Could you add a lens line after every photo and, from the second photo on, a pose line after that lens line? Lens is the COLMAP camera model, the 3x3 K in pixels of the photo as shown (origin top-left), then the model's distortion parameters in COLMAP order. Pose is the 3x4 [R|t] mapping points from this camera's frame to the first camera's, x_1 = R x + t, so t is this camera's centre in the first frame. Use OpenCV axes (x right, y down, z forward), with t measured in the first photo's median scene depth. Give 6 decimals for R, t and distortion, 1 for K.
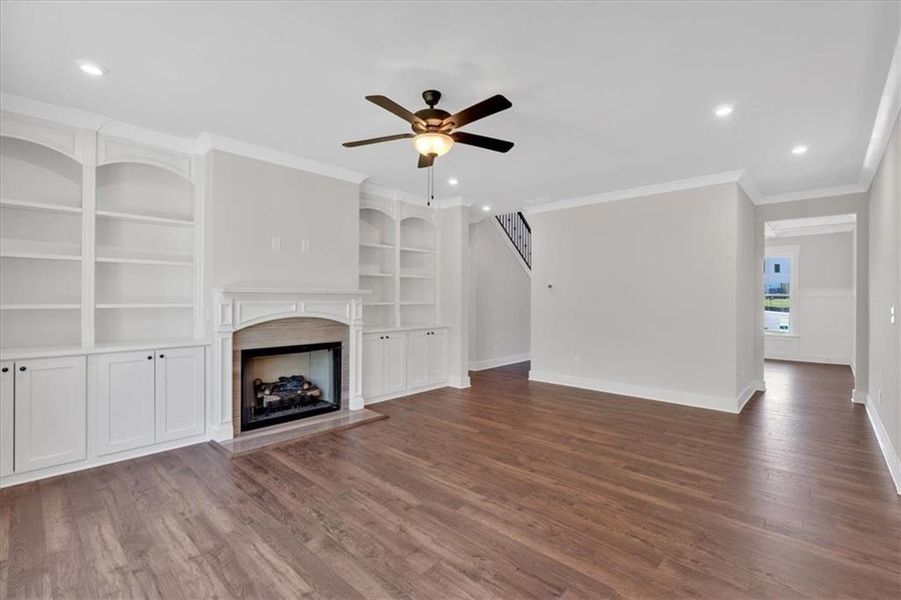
lens RADIAL K [[405.3, 0, 450.2], [0, 405.3, 298.3], [0, 0, 1]] dist [-0.008909, 0.003613]
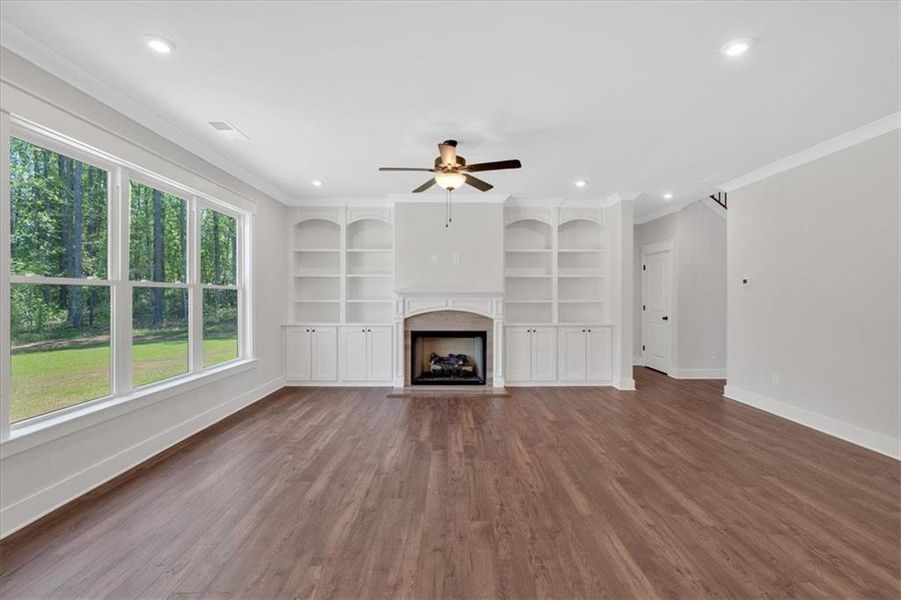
lens RADIAL K [[405.3, 0, 449.9], [0, 405.3, 297.6], [0, 0, 1]] dist [-0.008909, 0.003613]
pose [[0.683083, -0.000050, -0.730341, 0.717664], [0.000180, 1.000000, 0.000100, 0.003312], [0.730341, -0.000200, 0.683083, 0.069595]]
